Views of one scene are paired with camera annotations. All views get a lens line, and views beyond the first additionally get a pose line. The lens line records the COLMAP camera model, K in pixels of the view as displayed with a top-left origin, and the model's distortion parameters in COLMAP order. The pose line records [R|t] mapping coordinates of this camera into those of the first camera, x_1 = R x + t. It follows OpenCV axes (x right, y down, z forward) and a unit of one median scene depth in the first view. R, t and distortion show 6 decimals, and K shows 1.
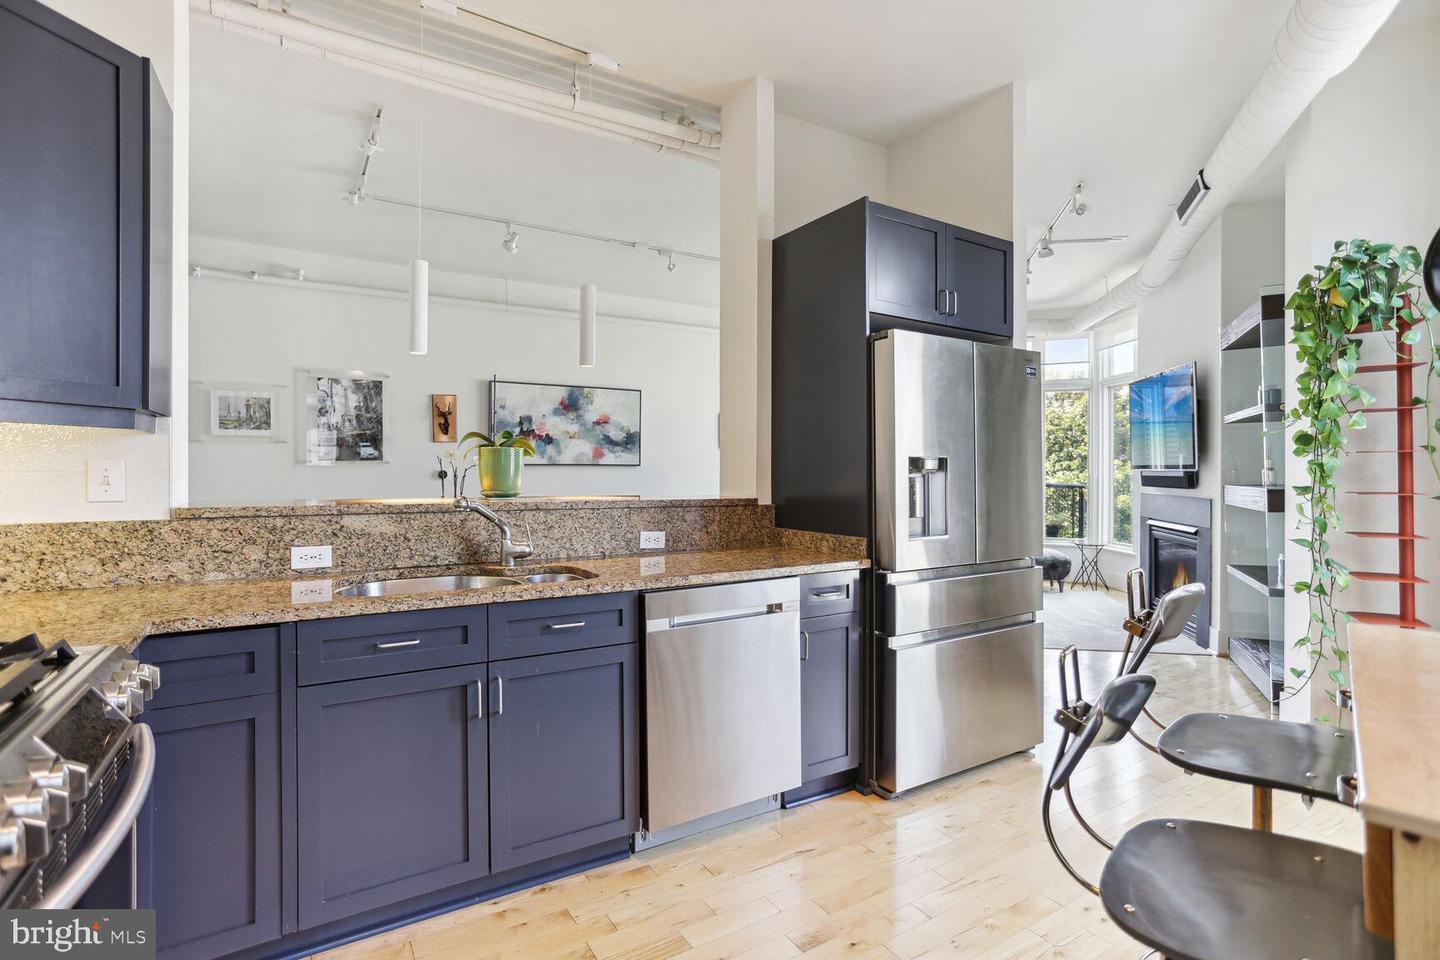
lens RADIAL K [[739.5, 0, 720.0], [0, 739.5, 480.0], [0, 0, 1]] dist [-0.026993, 0.000330]
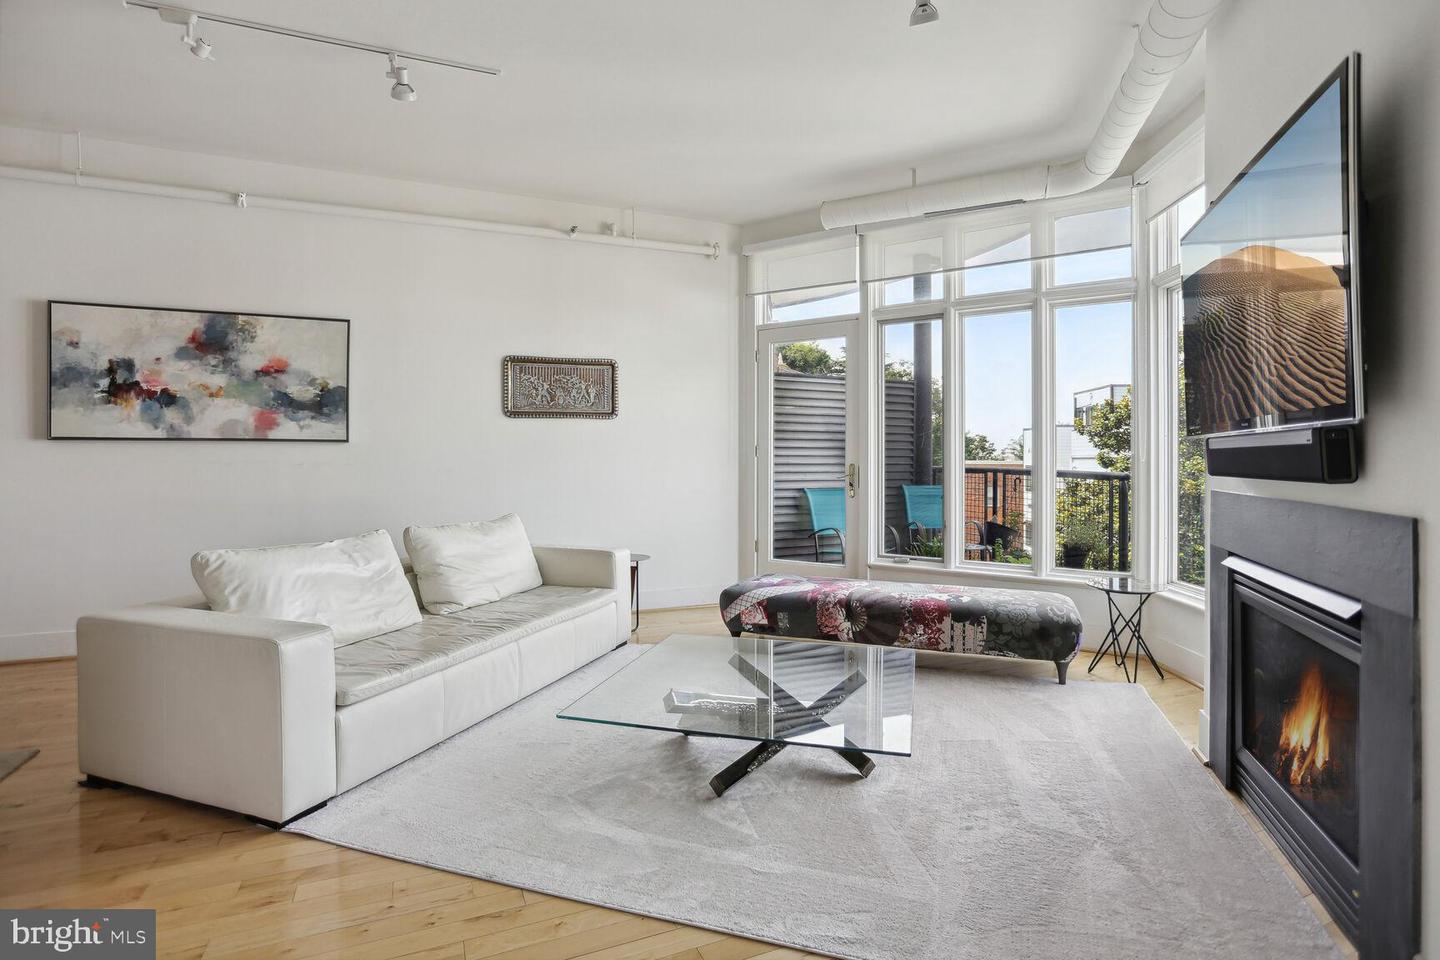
lens RADIAL K [[701.4, 0, 737.2], [0, 701.4, 464.9], [0, 0, 1]] dist [0.000212, -0.000005]
pose [[0.988797, -0.001229, -0.149260, 0.320900], [0.000217, 0.999977, -0.006797, 0.004618], [0.149265, 0.006688, 0.988775, 0.490677]]
